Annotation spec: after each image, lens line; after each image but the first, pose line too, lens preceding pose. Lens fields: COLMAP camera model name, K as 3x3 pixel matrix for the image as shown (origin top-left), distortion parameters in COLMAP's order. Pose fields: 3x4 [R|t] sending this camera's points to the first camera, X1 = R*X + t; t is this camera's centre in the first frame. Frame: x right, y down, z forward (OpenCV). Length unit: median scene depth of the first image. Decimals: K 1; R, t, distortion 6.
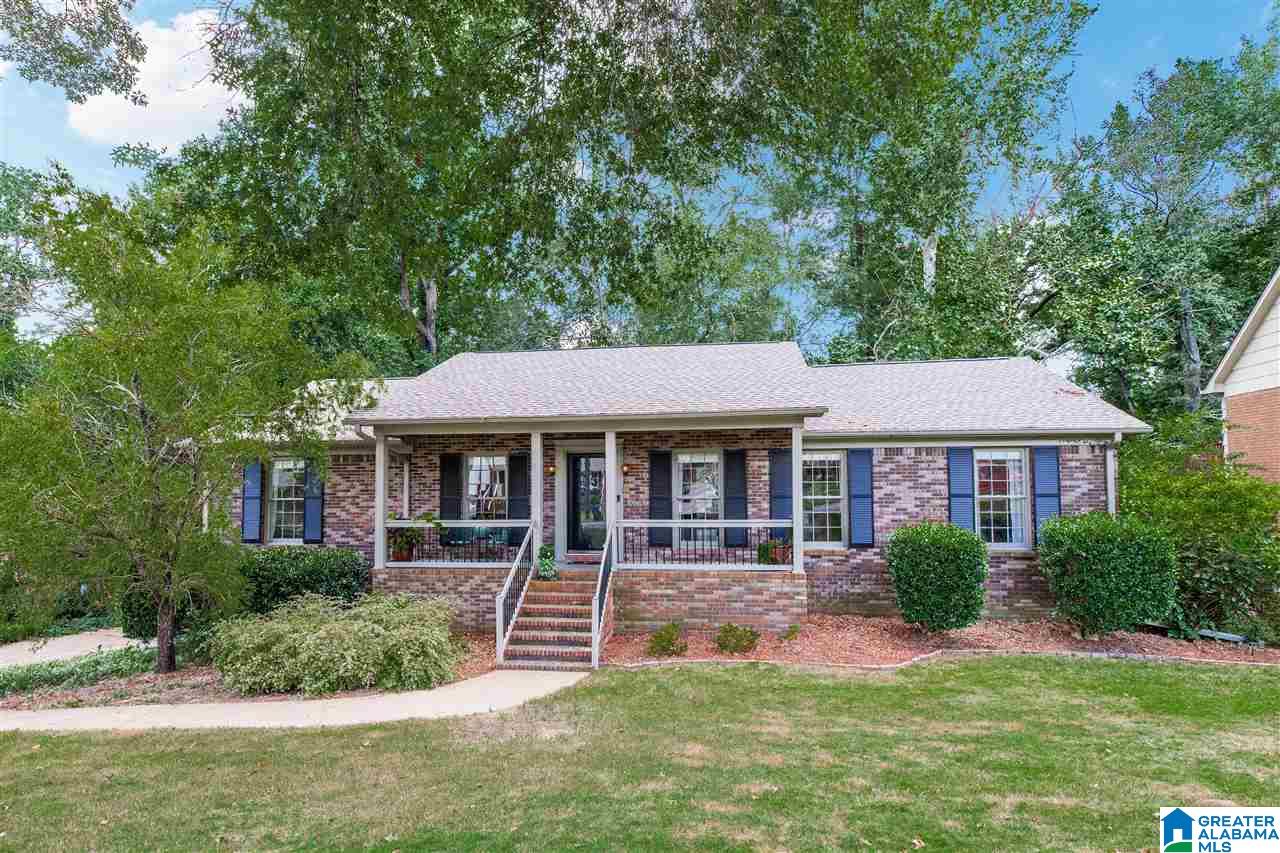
lens RADIAL K [[694.4, 0, 627.5], [0, 694.4, 430.2], [0, 0, 1]] dist [-0.005394, 0.001596]
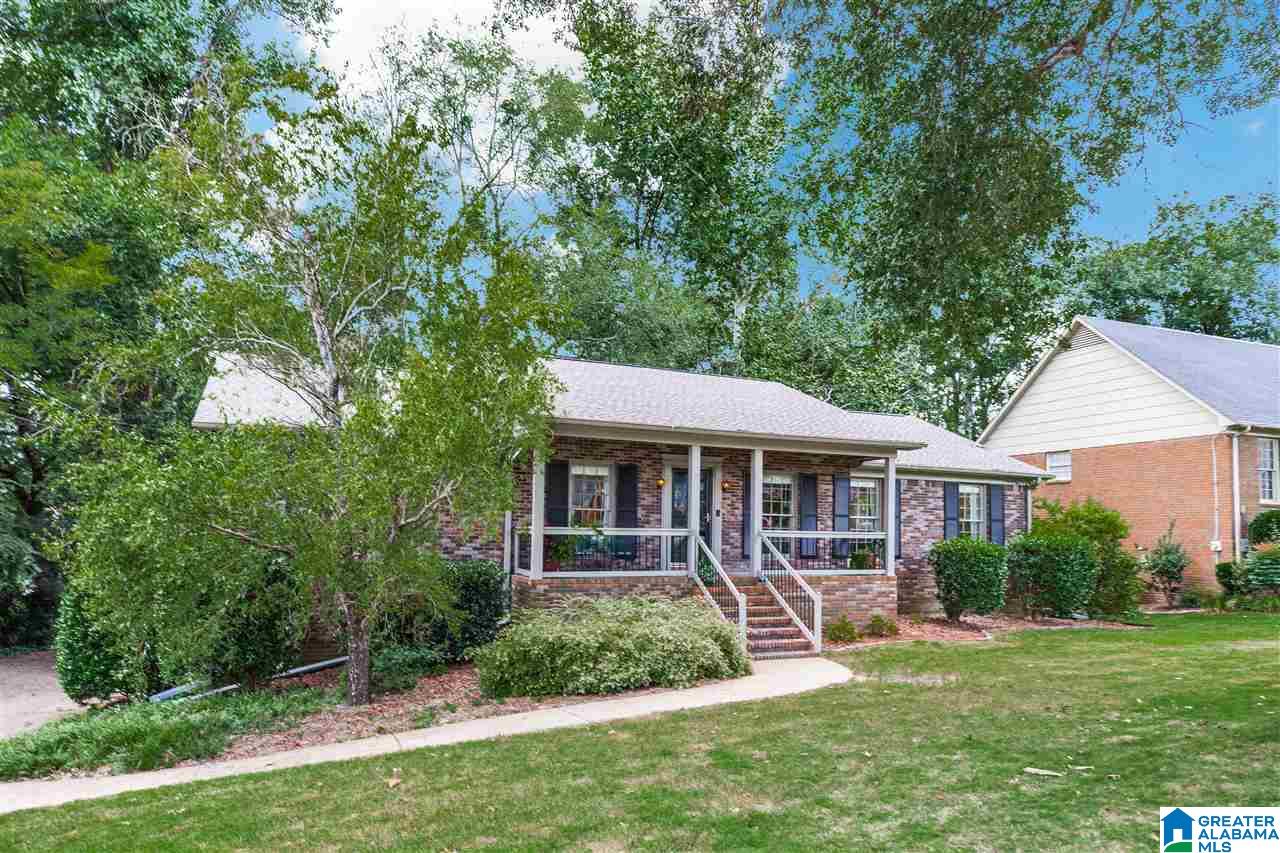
lens RADIAL K [[808.1, 0, 646.4], [0, 808.1, 438.2], [0, 0, 1]] dist [0.018588, -0.001245]
pose [[0.842610, 0.082995, 0.532091, -0.827210], [-0.064680, 0.996497, -0.053007, 0.060306], [-0.534626, 0.010248, 0.845027, 0.010180]]
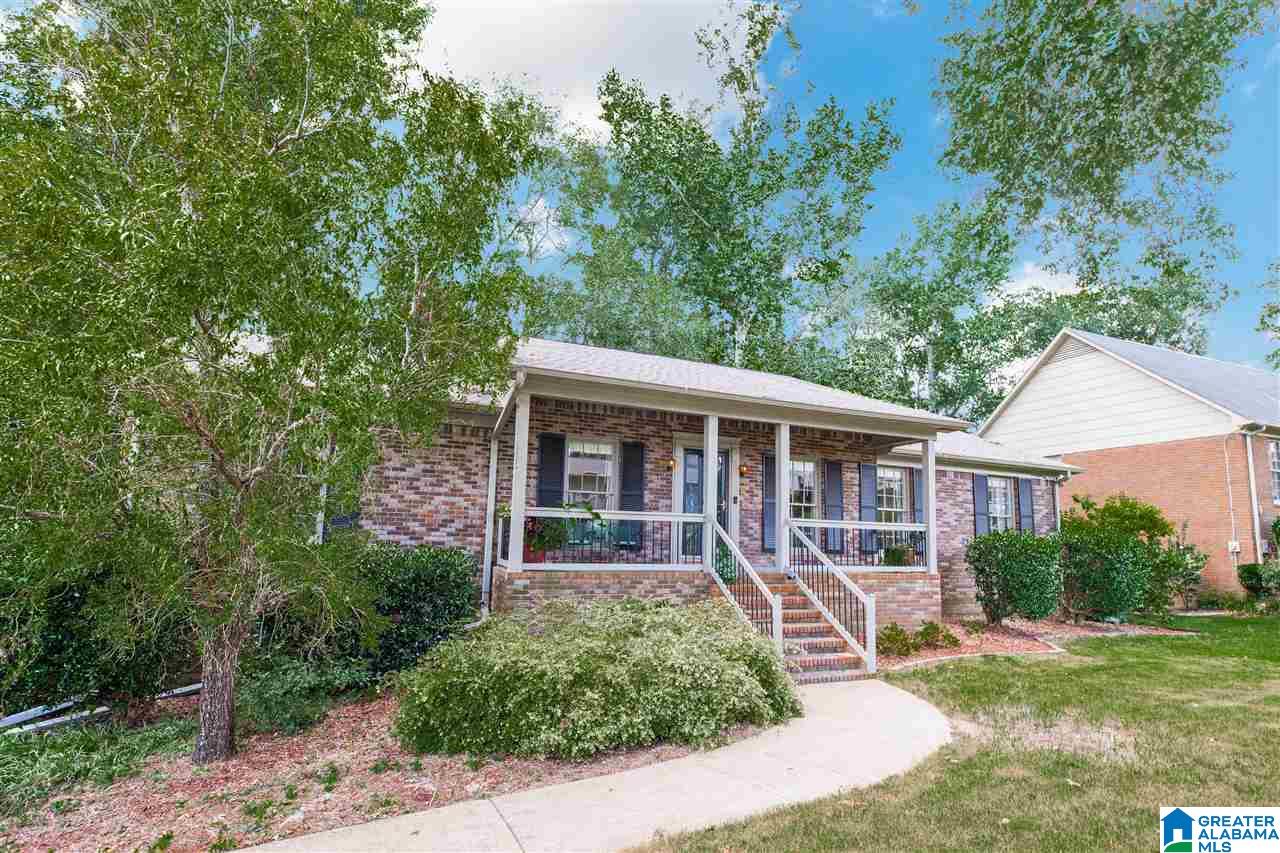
lens RADIAL K [[609.9, 0, 644.2], [0, 609.9, 437.1], [0, 0, 1]] dist [0.000586, -0.000413]
pose [[0.854820, 0.115367, 0.505938, -0.587530], [-0.076016, 0.992295, -0.097834, 0.110550], [-0.513327, 0.045171, 0.857004, 0.369787]]
